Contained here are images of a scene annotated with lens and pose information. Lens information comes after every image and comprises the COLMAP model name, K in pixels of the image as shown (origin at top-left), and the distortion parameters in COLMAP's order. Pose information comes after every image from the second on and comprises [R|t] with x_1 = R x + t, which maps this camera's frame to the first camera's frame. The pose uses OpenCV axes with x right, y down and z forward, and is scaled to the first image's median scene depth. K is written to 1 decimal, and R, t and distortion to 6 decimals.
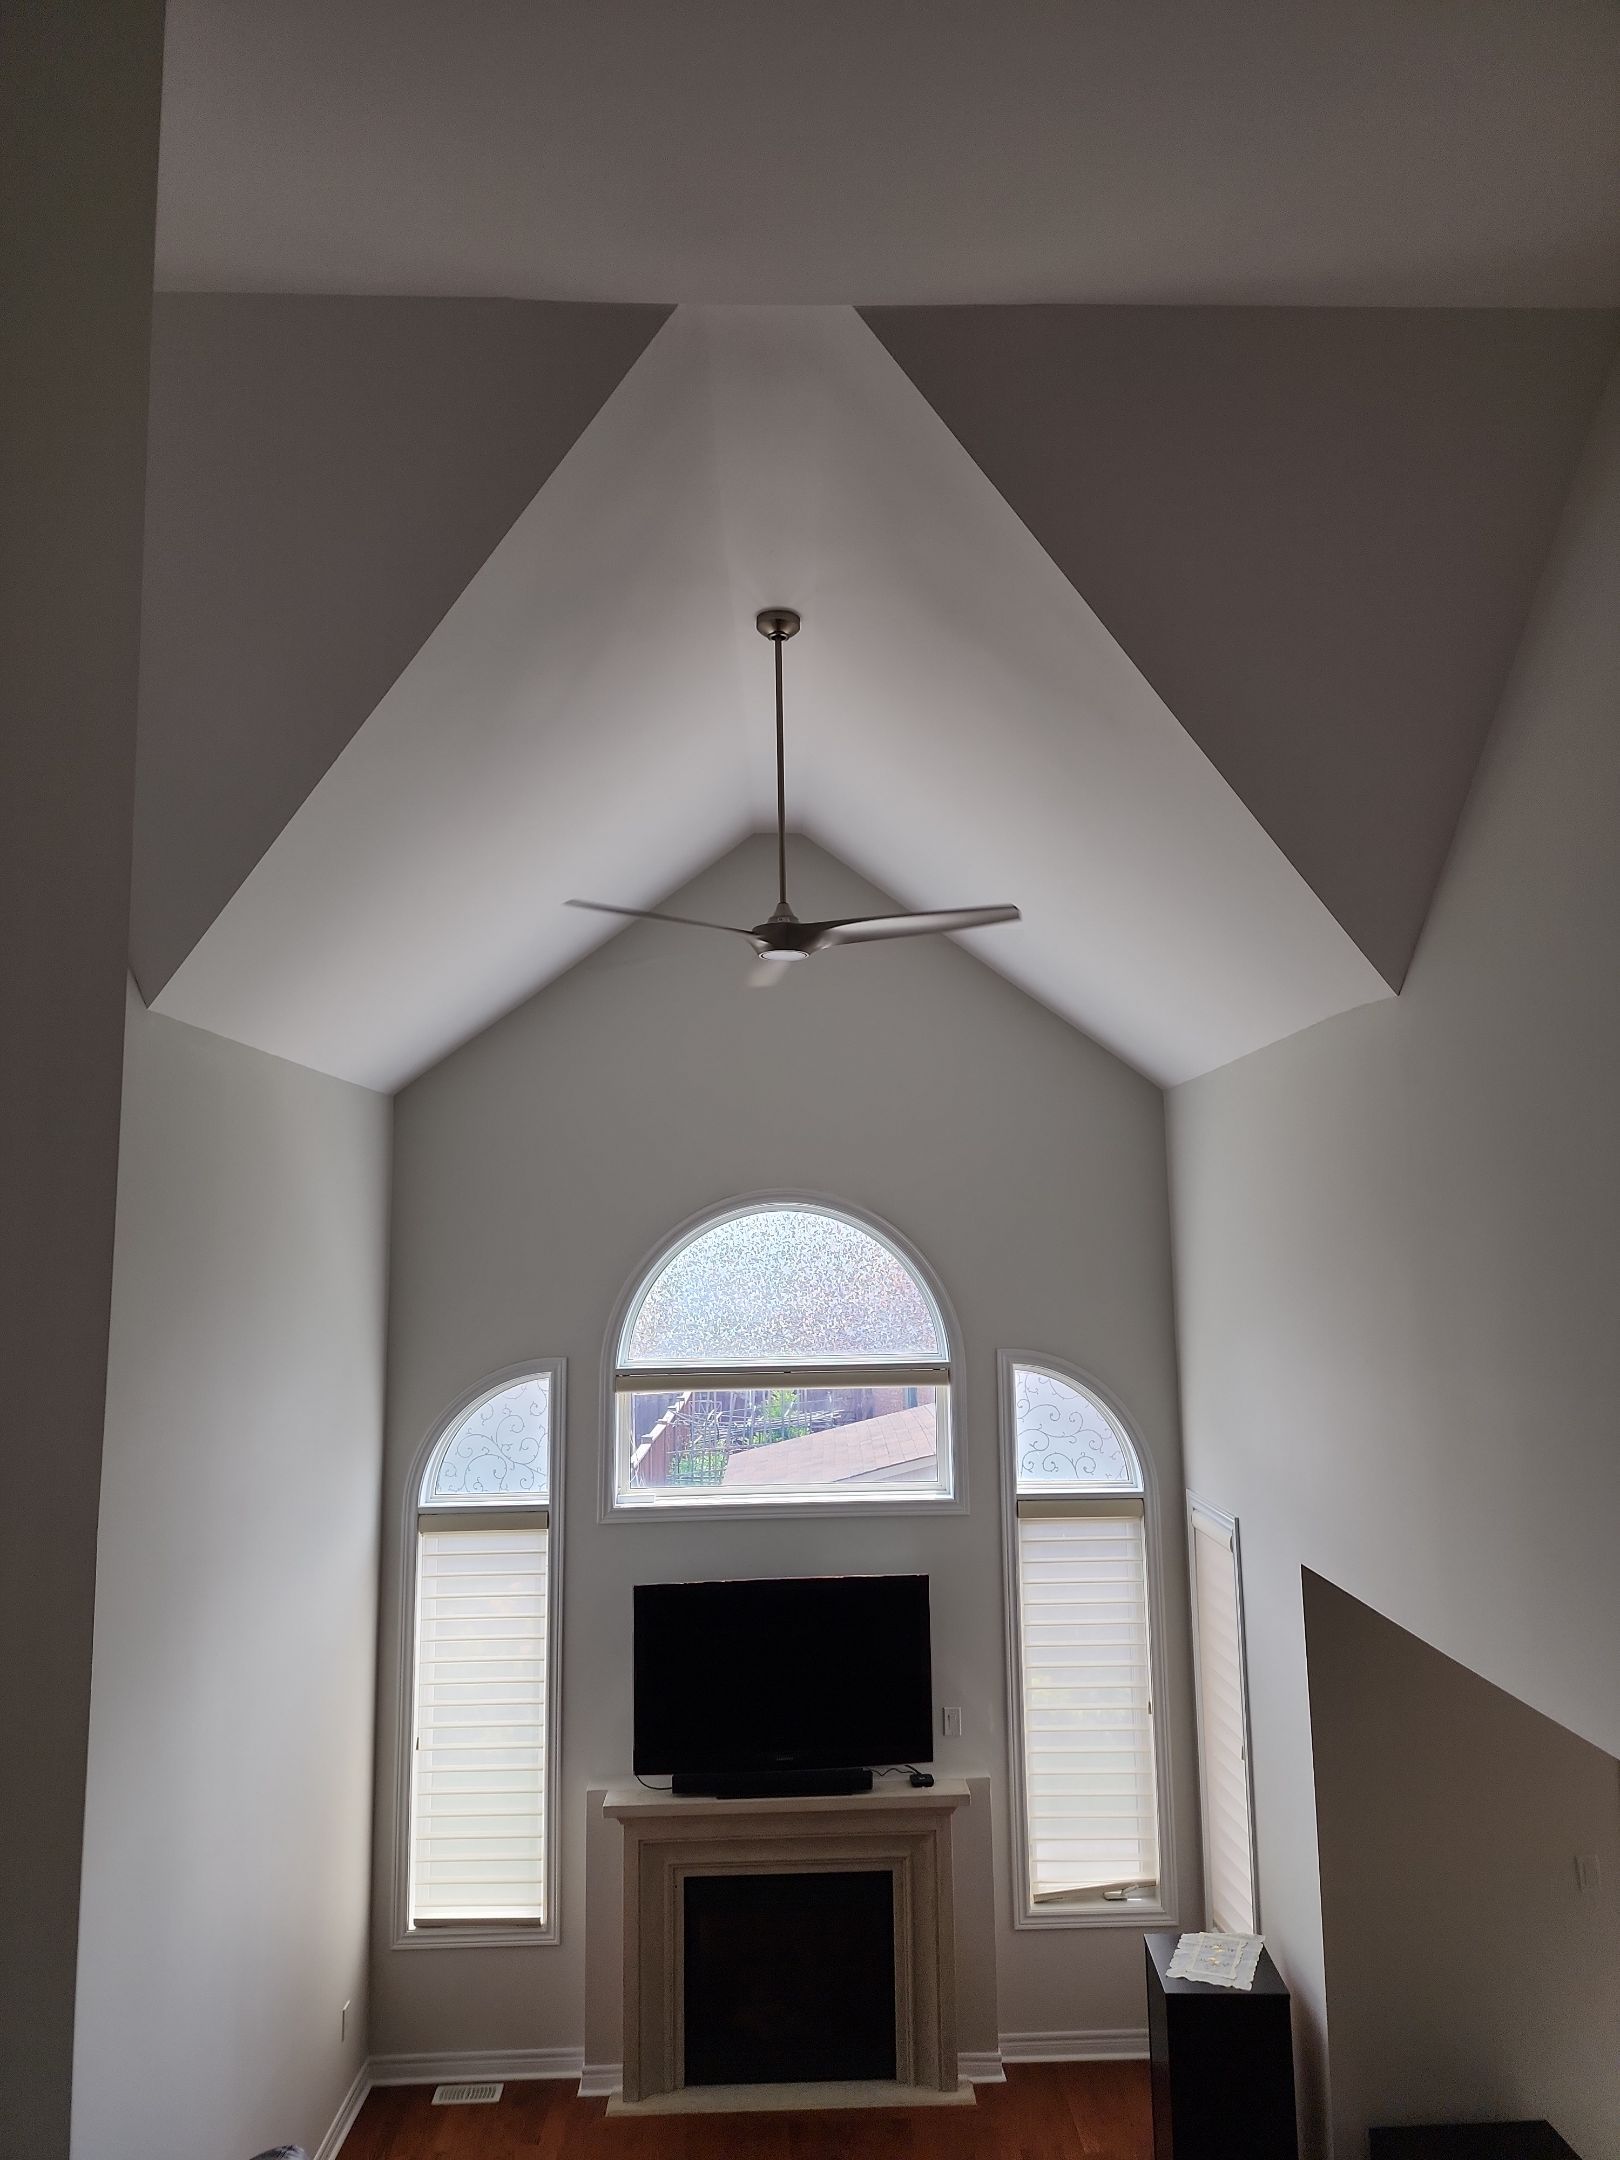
lens RADIAL K [[1442.9, 0, 838.2], [0, 1442.9, 1065.6], [0, 0, 1]] dist [0.034943, -0.042025]
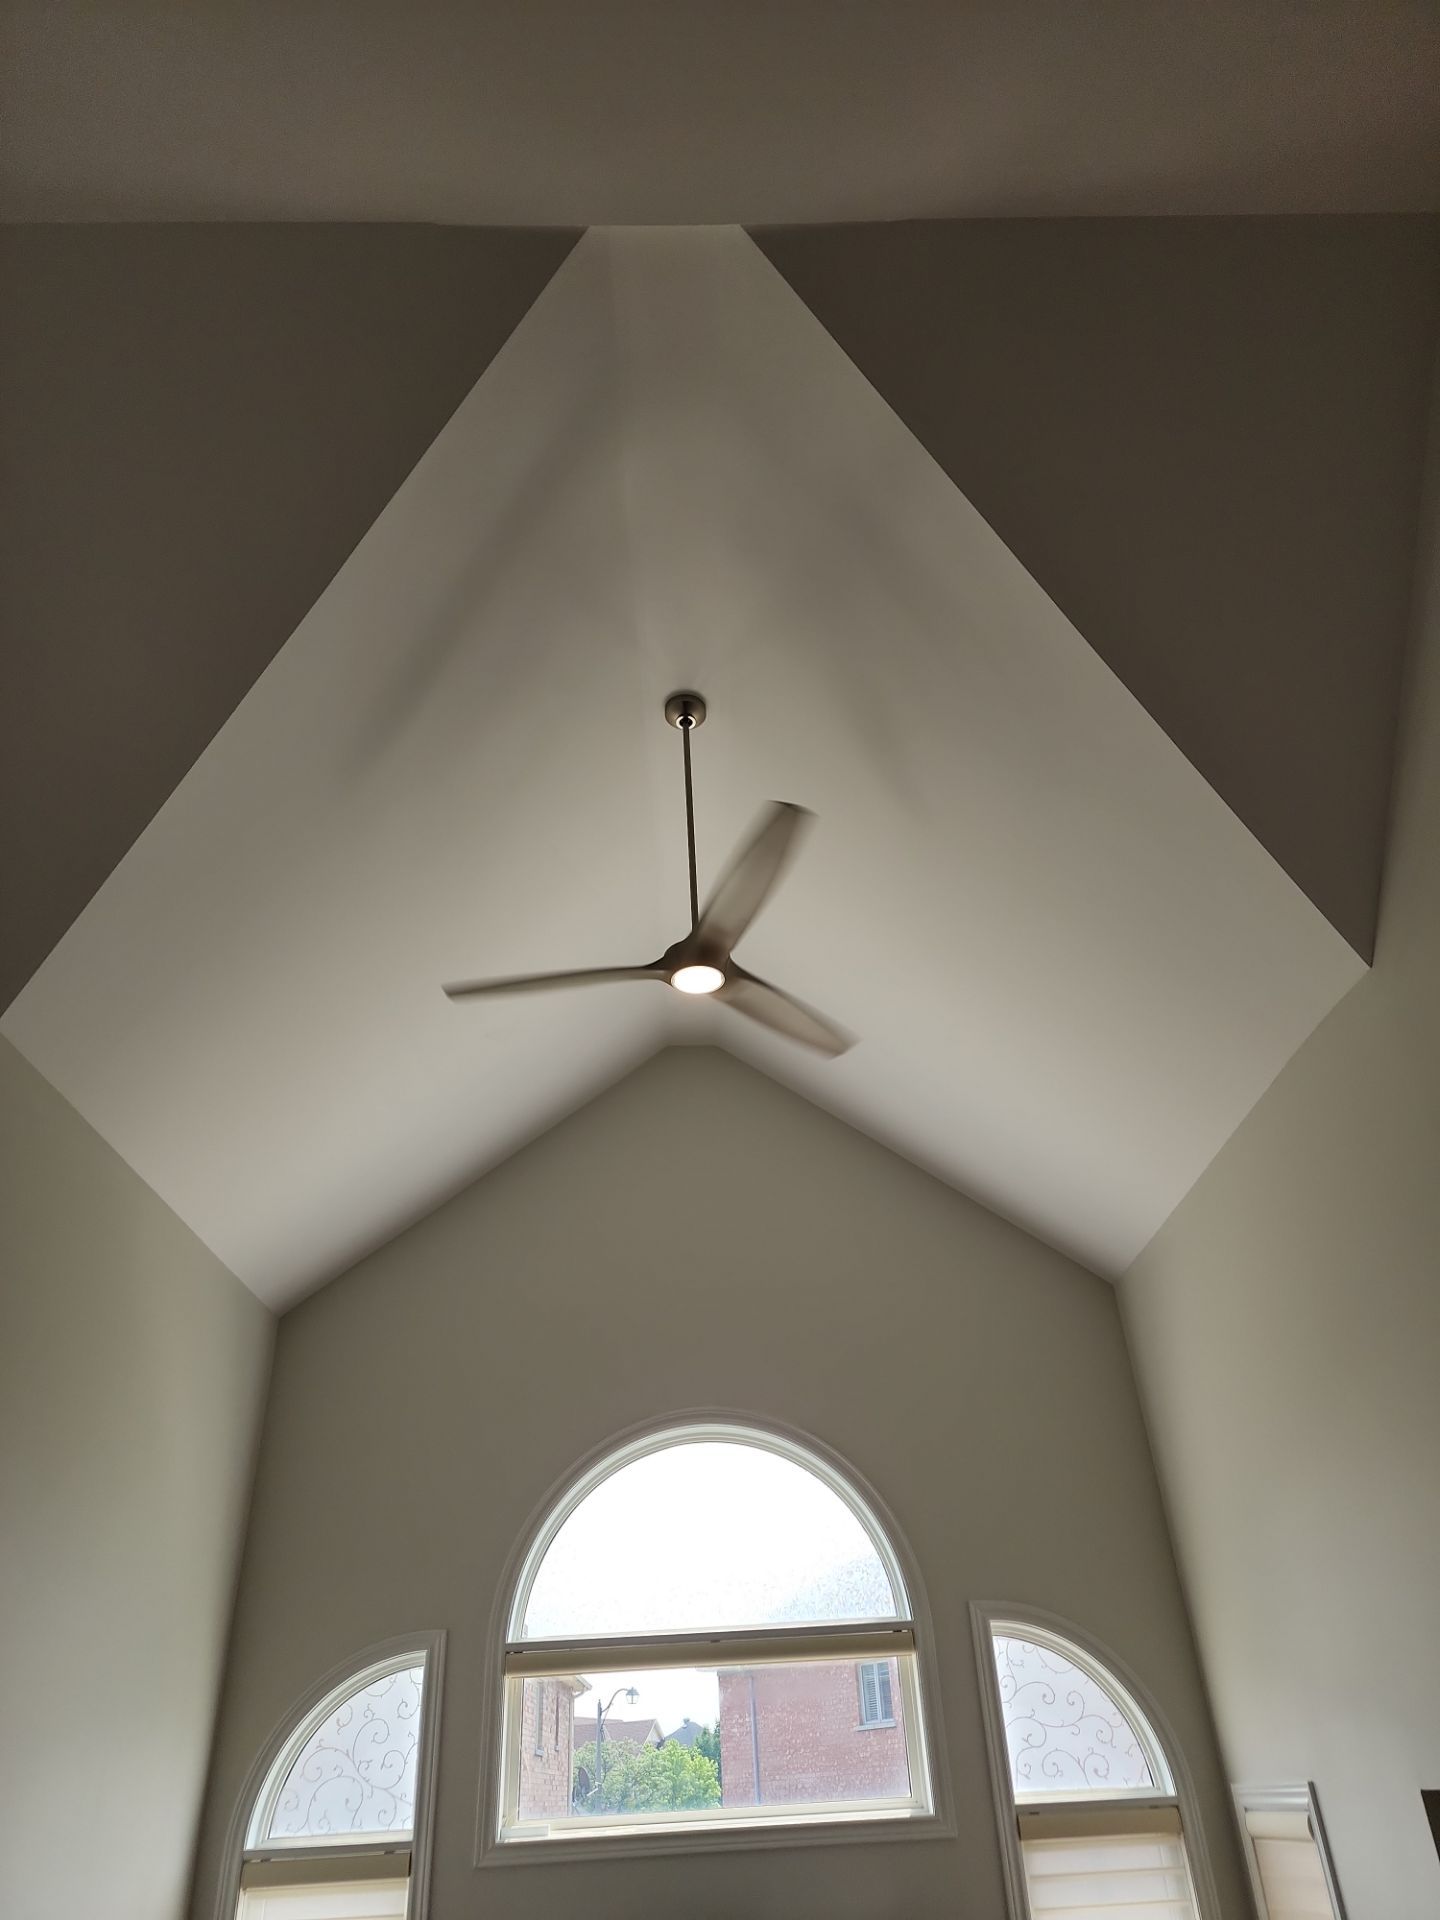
lens RADIAL K [[1282.6, 0, 732.5], [0, 1282.6, 959.2], [0, 0, 1]] dist [0.034943, -0.042025]
pose [[0.999216, -0.039478, -0.002916, -0.008058], [0.033996, 0.893525, -0.447725, 0.197830], [0.020281, 0.447275, 0.894167, 0.176196]]
